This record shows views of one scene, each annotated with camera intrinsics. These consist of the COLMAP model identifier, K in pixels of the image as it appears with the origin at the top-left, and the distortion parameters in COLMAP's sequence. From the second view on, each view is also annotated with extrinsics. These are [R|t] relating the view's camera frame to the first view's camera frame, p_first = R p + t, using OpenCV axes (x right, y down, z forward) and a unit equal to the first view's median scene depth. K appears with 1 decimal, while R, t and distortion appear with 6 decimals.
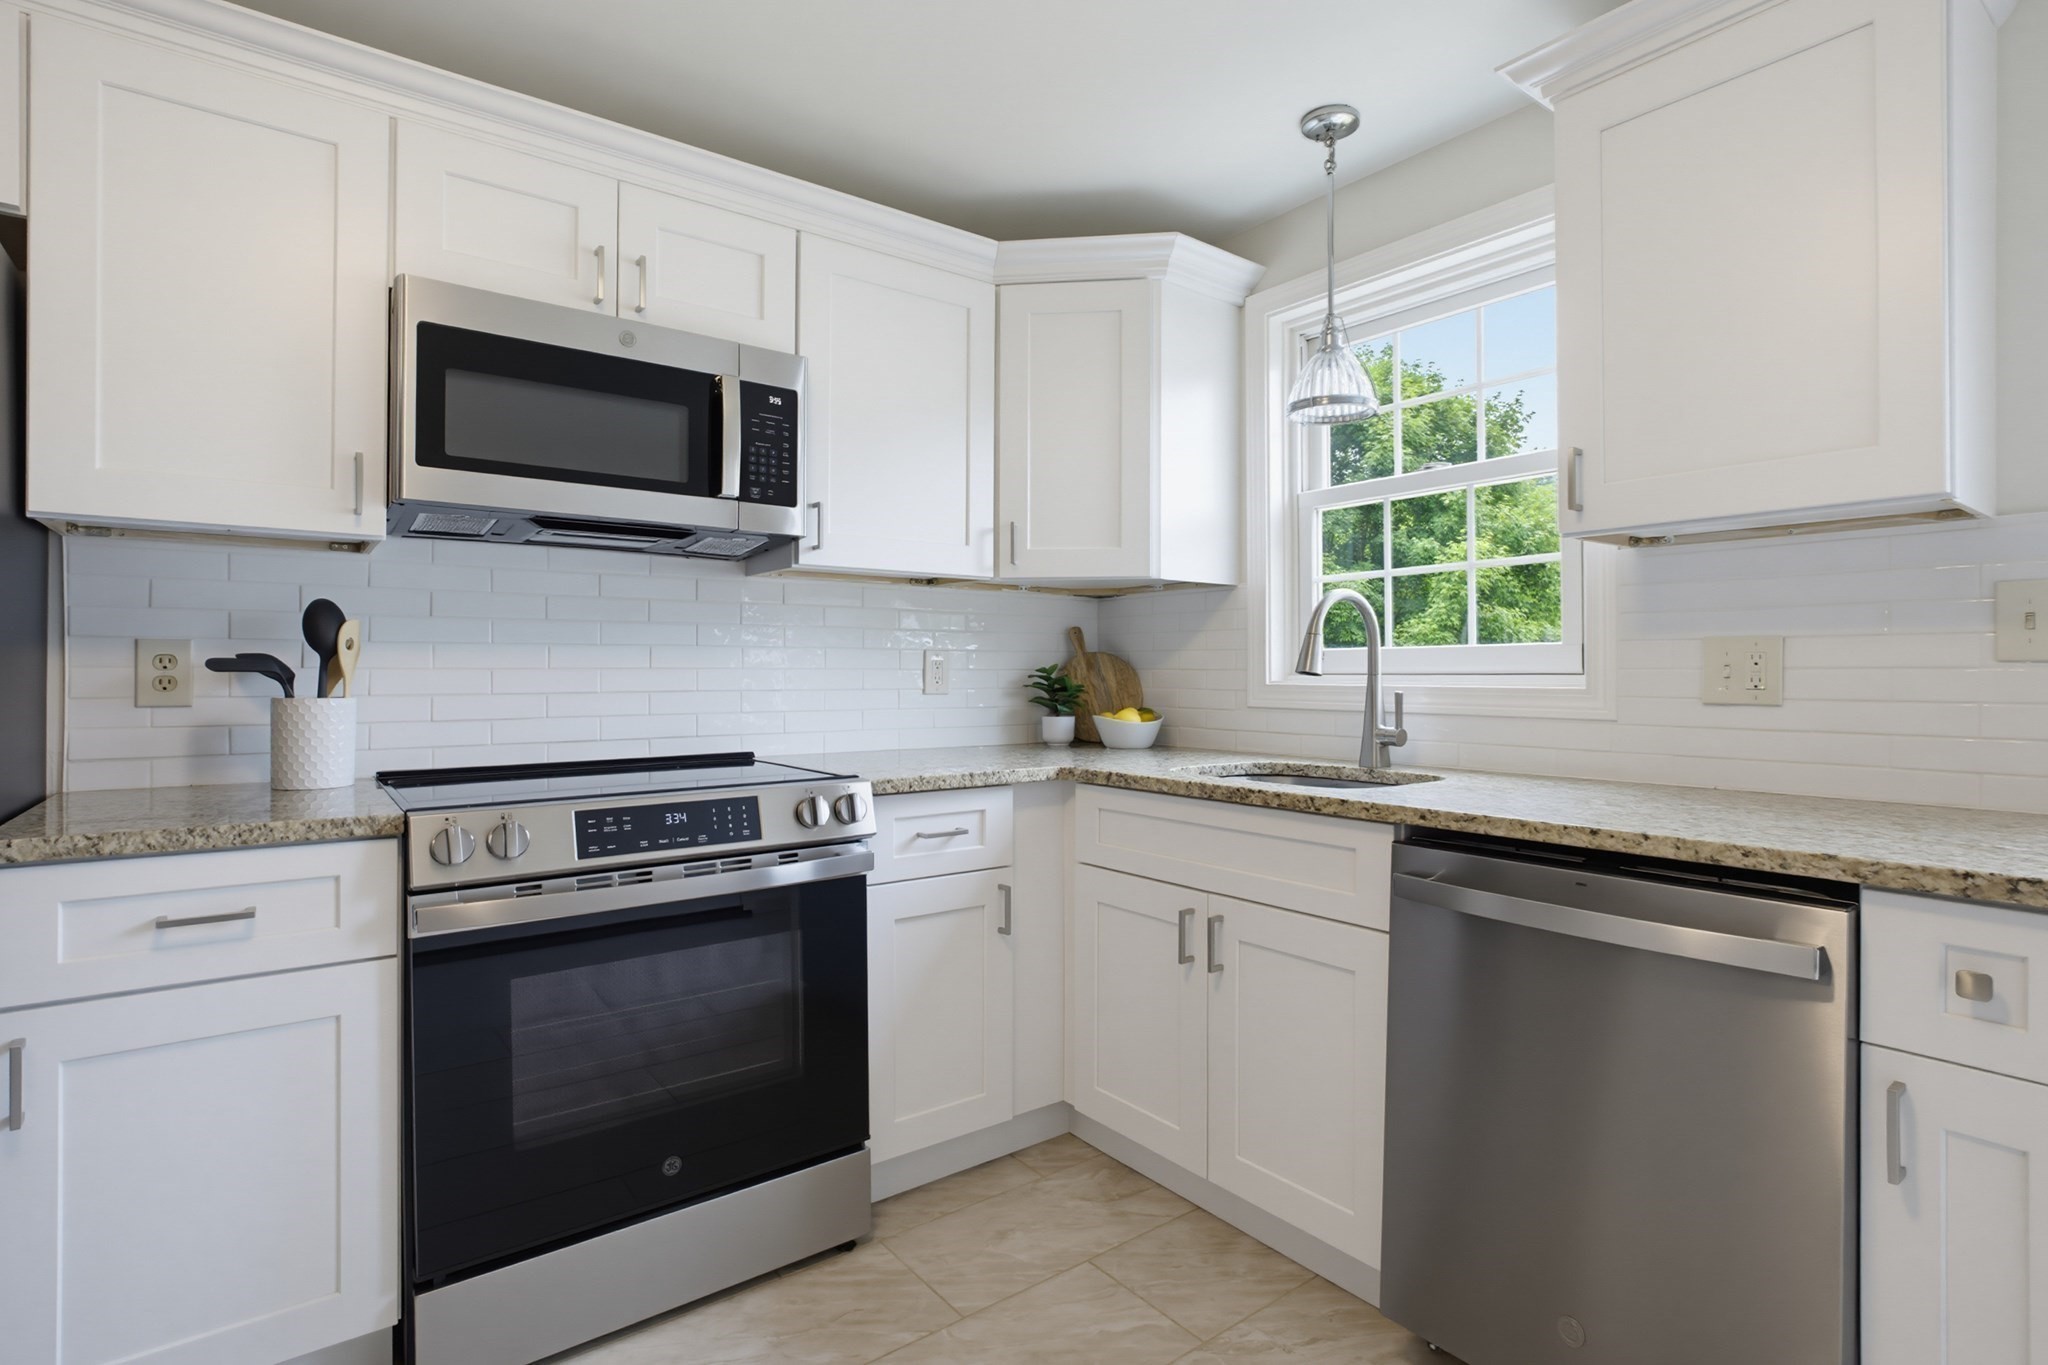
lens RADIAL K [[986.4, 0, 1038.4], [0, 986.4, 668.5], [0, 0, 1]] dist [-0.018823, 0.007625]
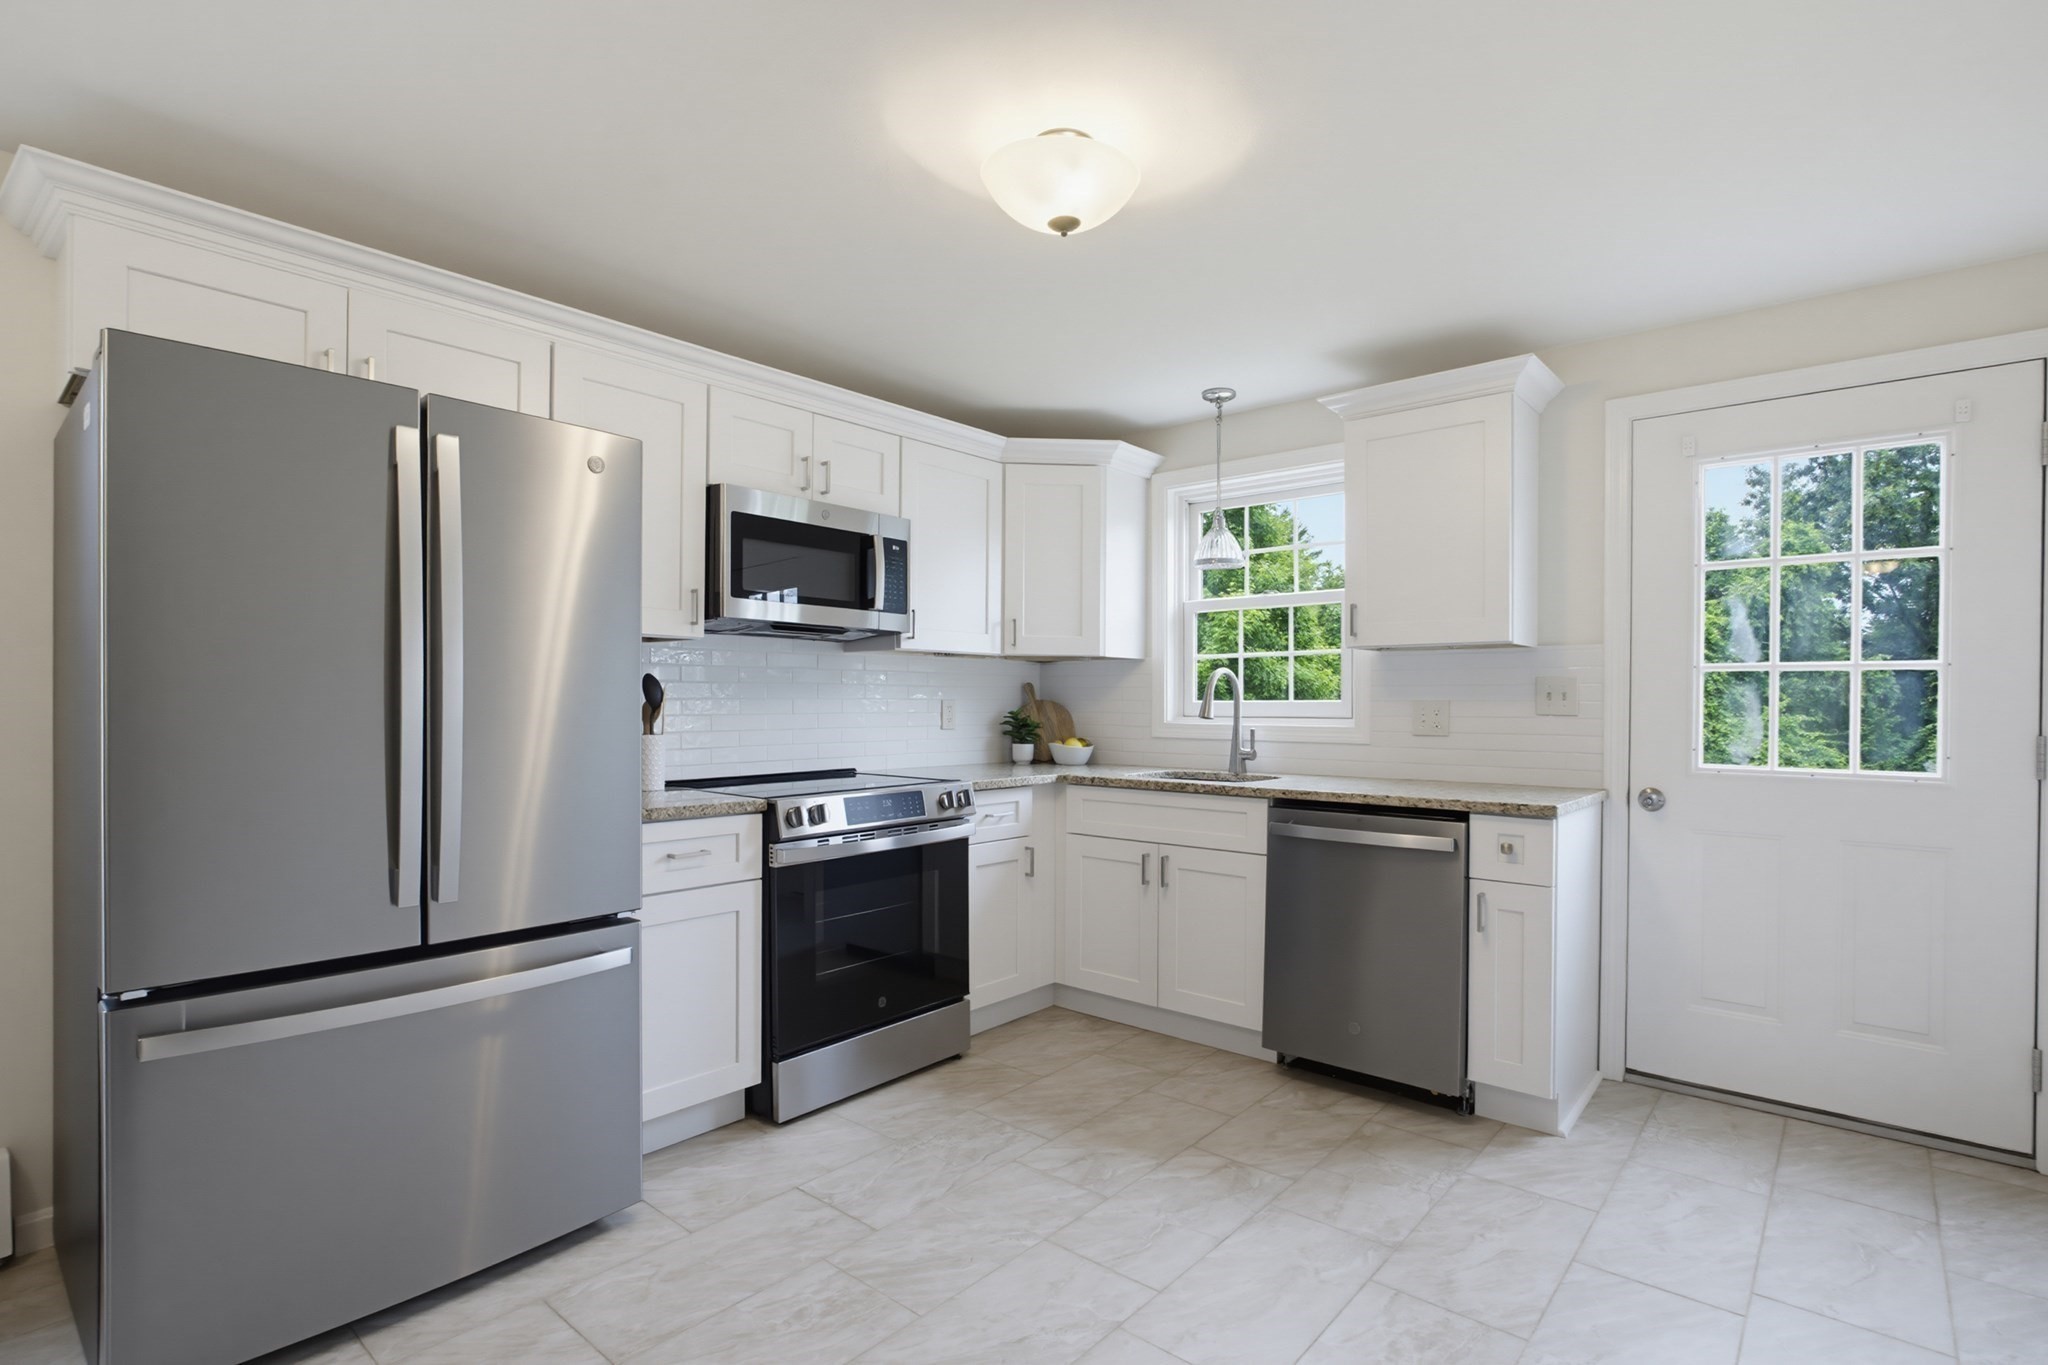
lens RADIAL K [[986.4, 0, 1013.1], [0, 986.4, 701.1], [0, 0, 1]] dist [-0.018823, 0.007625]
pose [[0.978959, 0.004206, 0.204011, -0.421881], [-0.005162, 0.999978, 0.004154, -0.031052], [-0.203989, -0.005119, 0.978960, -0.637870]]
